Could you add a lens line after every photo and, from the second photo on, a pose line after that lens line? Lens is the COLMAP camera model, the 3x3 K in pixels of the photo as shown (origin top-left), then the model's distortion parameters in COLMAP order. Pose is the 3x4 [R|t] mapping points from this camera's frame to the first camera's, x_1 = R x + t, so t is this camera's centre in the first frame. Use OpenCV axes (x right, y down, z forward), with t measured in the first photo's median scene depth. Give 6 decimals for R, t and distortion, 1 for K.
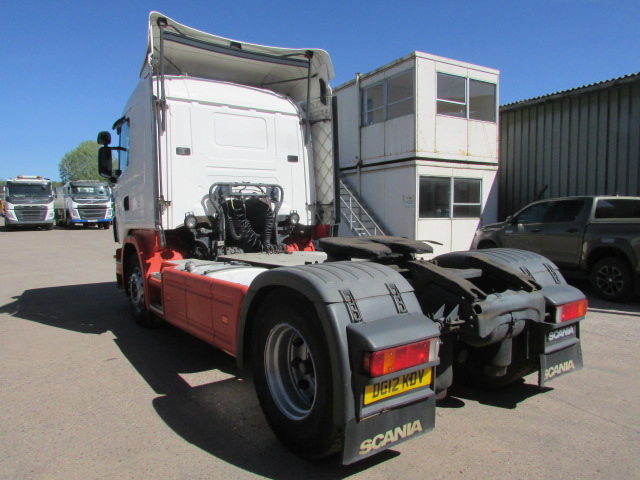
lens RADIAL K [[454.3, 0, 320.0], [0, 454.3, 240.0], [0, 0, 1]] dist [-0.045974, 0.002652]
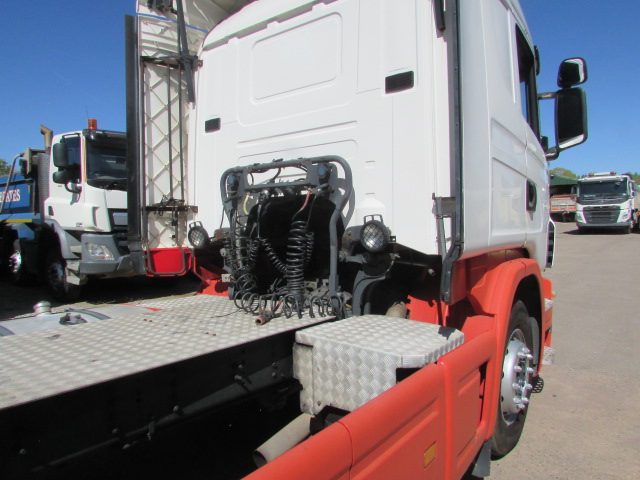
lens RADIAL K [[459.8, 0, 313.5], [0, 459.8, 238.0], [0, 0, 1]] dist [-0.033016, 0.008779]
pose [[0.266925, 0.033580, -0.963132, 0.315687], [-0.038861, 0.998955, 0.024059, -0.054325], [0.962934, 0.031006, 0.267951, 0.866446]]
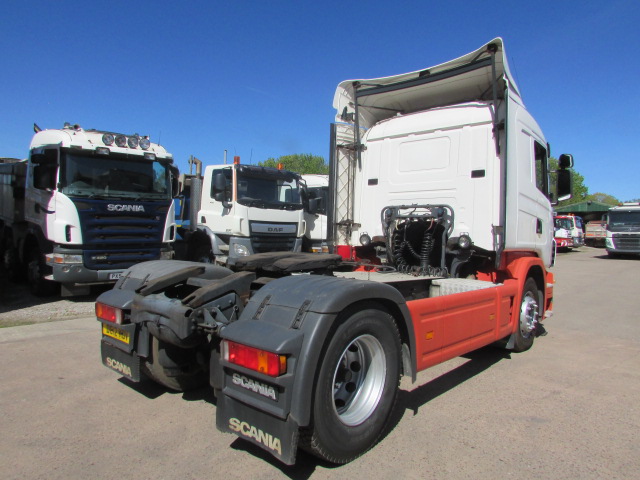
lens RADIAL K [[459.8, 0, 313.5], [0, 459.8, 238.0], [0, 0, 1]] dist [-0.033016, 0.008779]
pose [[0.199651, 0.012888, -0.979782, 0.775620], [-0.083447, 0.996505, -0.003896, -0.026661], [0.976307, 0.082538, 0.200029, 0.548446]]
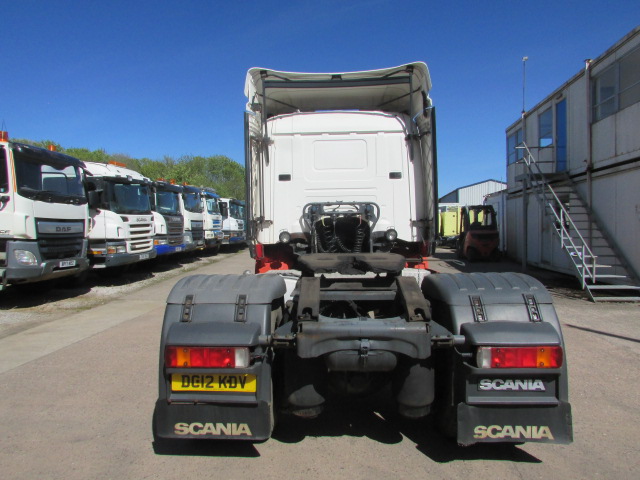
lens RADIAL K [[459.8, 0, 313.5], [0, 459.8, 238.0], [0, 0, 1]] dist [-0.033016, 0.008779]
pose [[0.789948, 0.004754, -0.613156, 0.439621], [-0.028279, 0.999188, -0.028686, -0.006750], [0.612522, 0.040000, 0.789441, 0.096460]]
